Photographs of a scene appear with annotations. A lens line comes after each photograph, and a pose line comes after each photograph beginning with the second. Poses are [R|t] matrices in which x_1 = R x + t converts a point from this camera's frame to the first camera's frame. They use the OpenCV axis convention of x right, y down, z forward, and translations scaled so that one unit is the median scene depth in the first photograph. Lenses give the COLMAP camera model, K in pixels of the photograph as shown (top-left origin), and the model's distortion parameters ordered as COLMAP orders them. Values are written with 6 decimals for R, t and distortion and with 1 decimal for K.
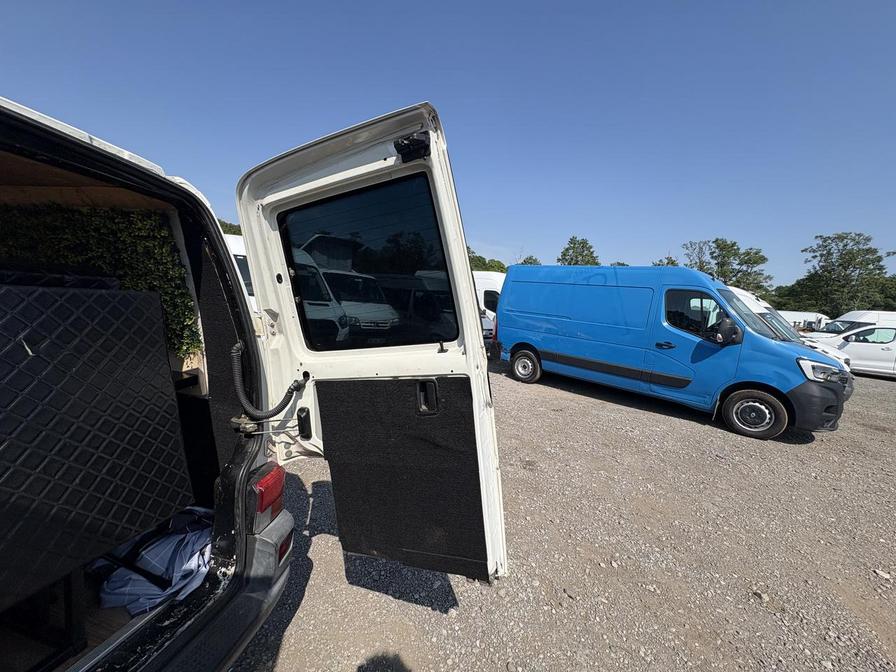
lens RADIAL K [[357.0, 0, 448.0], [0, 357.0, 337.4], [0, 0, 1]] dist [0.000801, -0.000142]
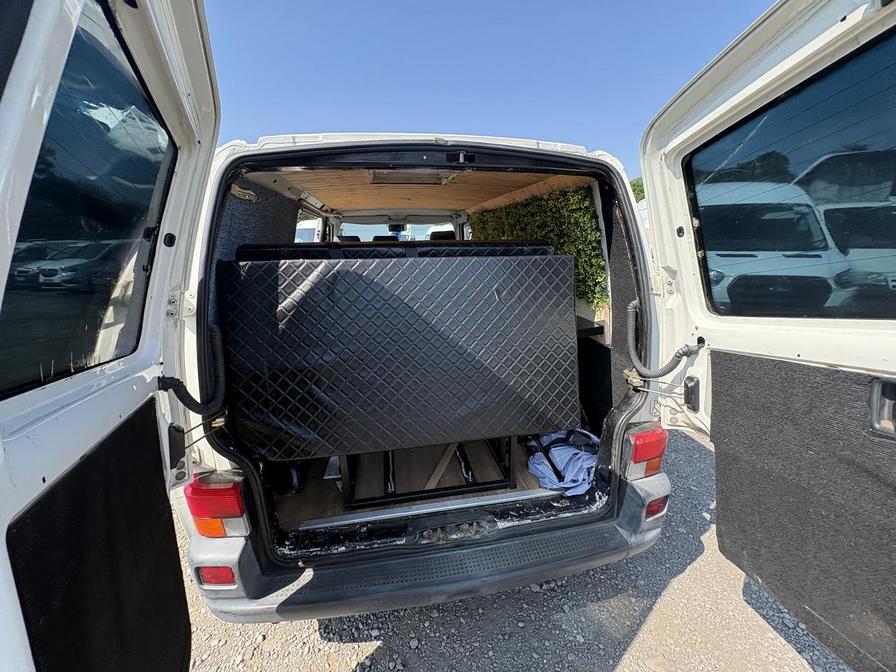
lens RADIAL K [[357.0, 0, 448.0], [0, 357.0, 337.4], [0, 0, 1]] dist [0.000801, -0.000142]
pose [[0.410701, 0.153033, -0.898836, 0.137579], [-0.044611, 0.988006, 0.147831, -0.006241], [0.910678, -0.020616, 0.412602, 0.071054]]
